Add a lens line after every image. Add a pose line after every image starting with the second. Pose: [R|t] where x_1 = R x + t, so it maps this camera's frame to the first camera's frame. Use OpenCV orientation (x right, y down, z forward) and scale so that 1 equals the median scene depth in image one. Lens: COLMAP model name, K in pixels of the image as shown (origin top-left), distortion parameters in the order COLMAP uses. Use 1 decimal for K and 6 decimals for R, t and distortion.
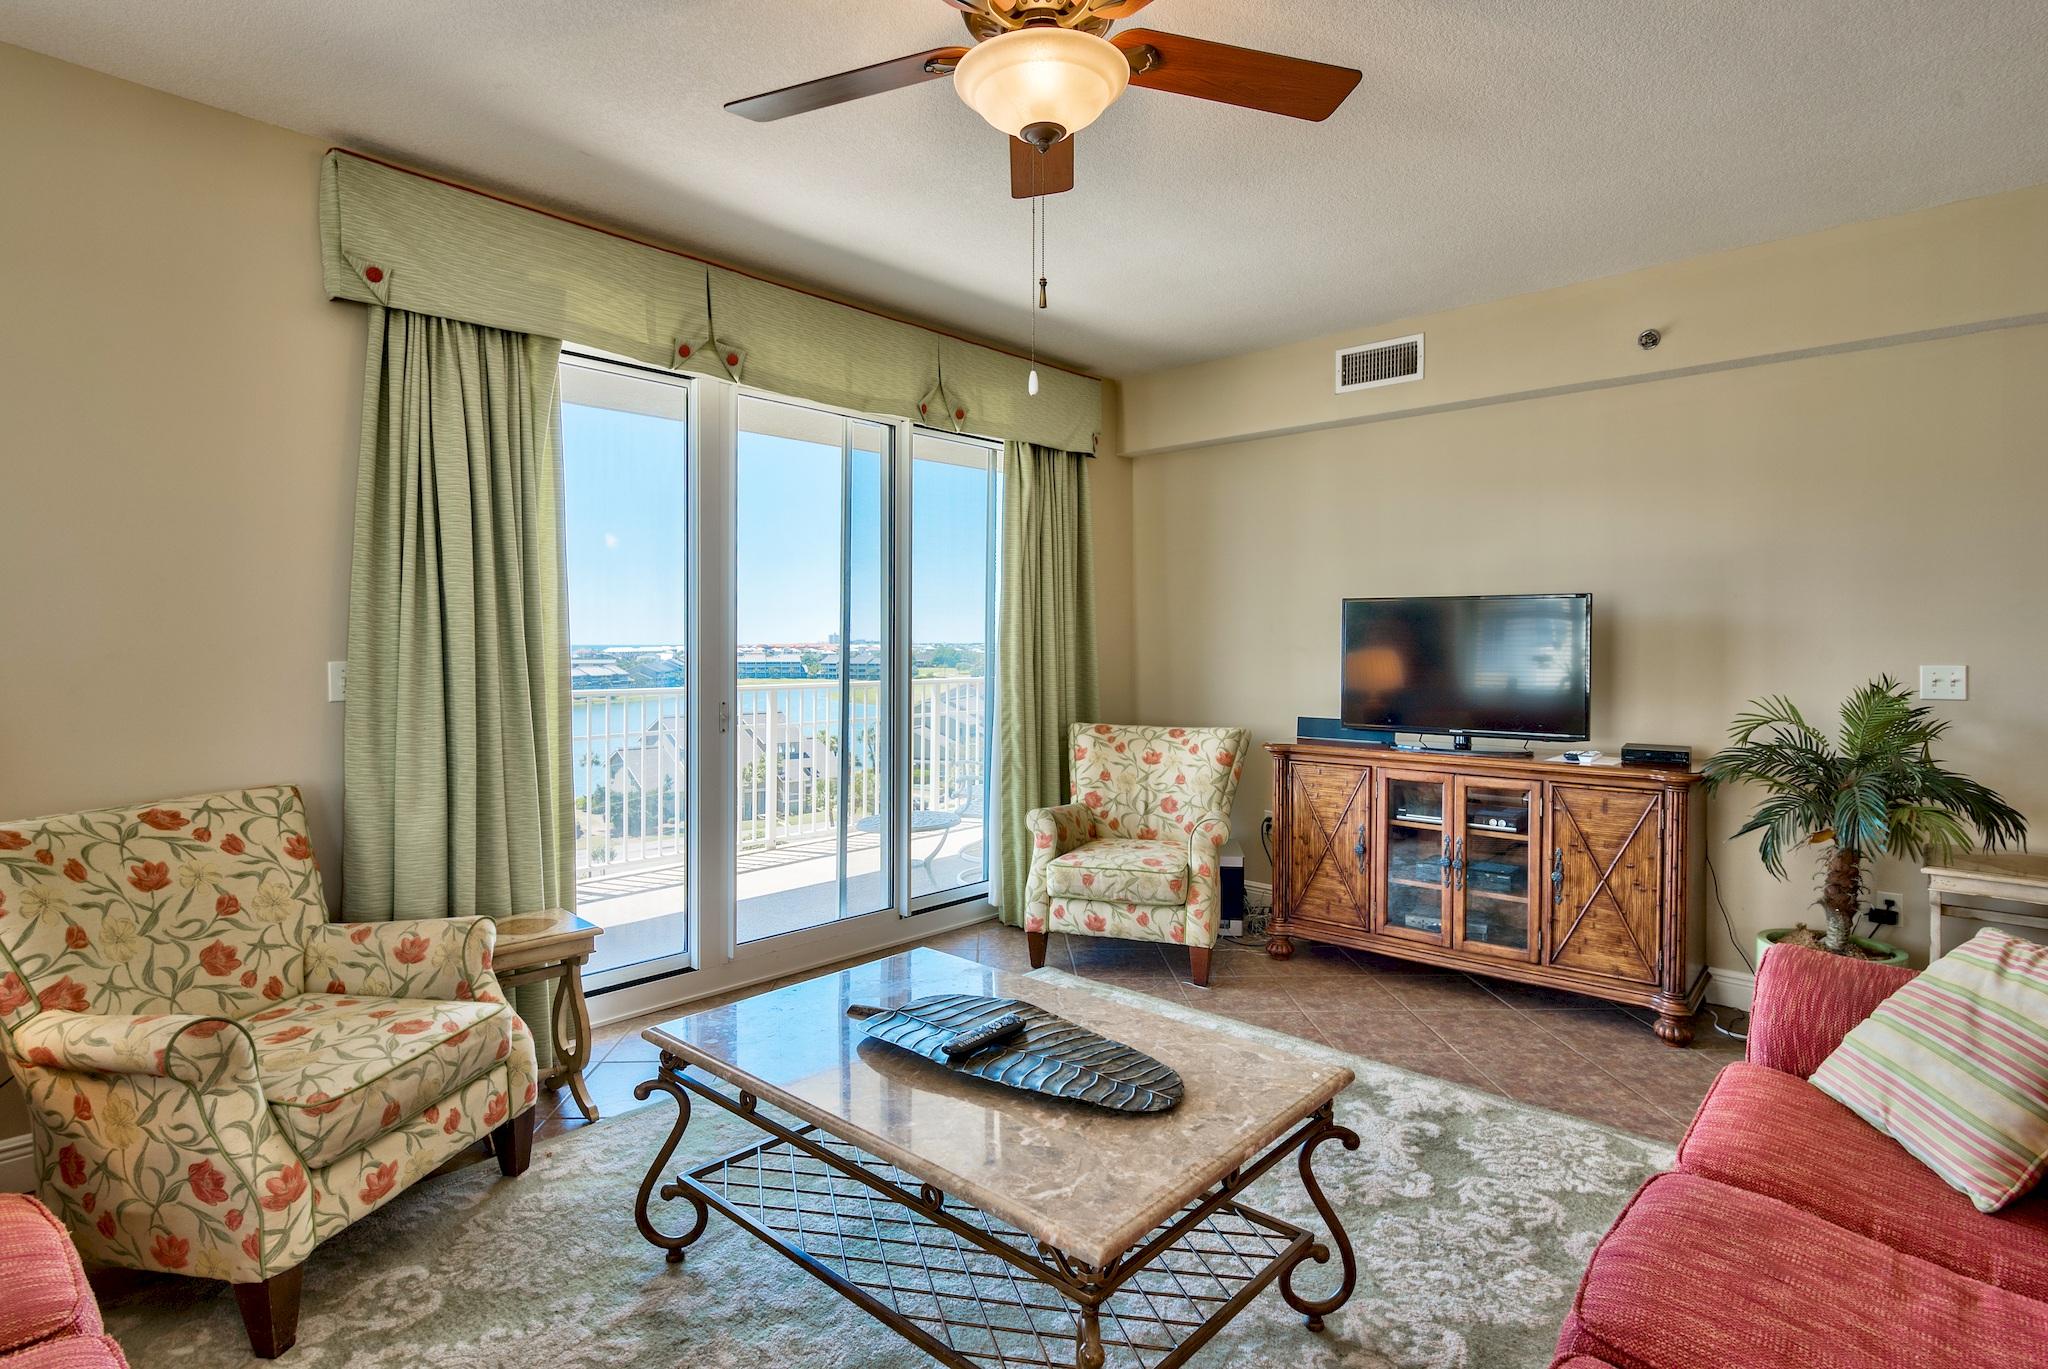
lens RADIAL K [[1027.8, 0, 1116.6], [0, 1027.8, 675.0], [0, 0, 1]] dist [-0.001986, -0.000297]
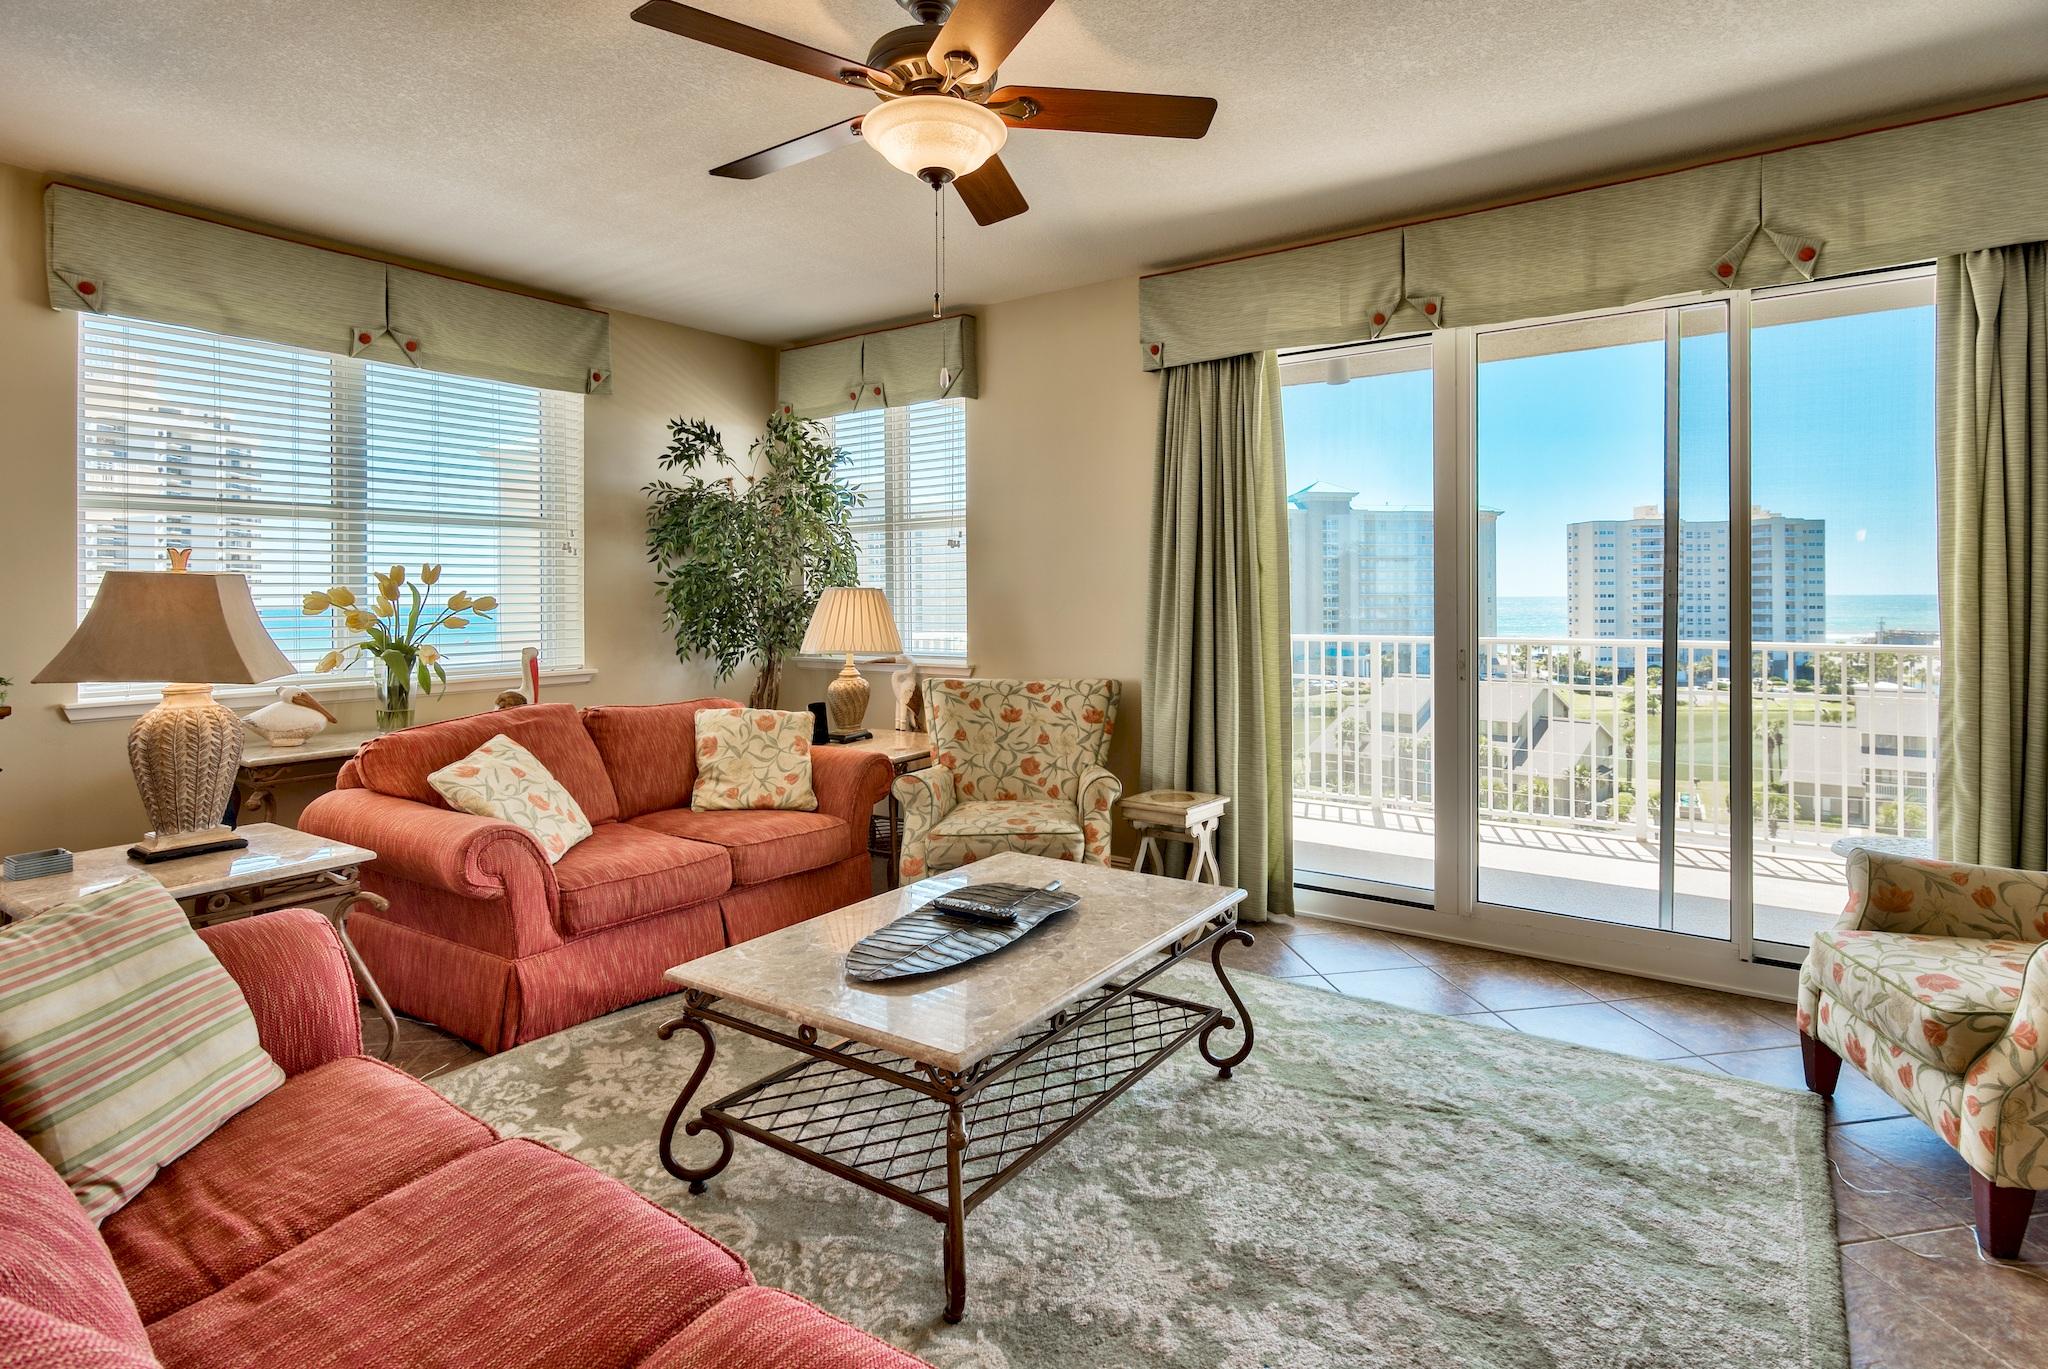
lens RADIAL K [[1027.8, 0, 1071.3], [0, 1027.8, 596.2], [0, 0, 1]] dist [-0.001986, -0.000297]
pose [[0.087077, 0.002723, -0.996198, 0.657925], [-0.022319, 0.999751, 0.000781, -0.020423], [0.995952, 0.022166, 0.087116, 0.625743]]
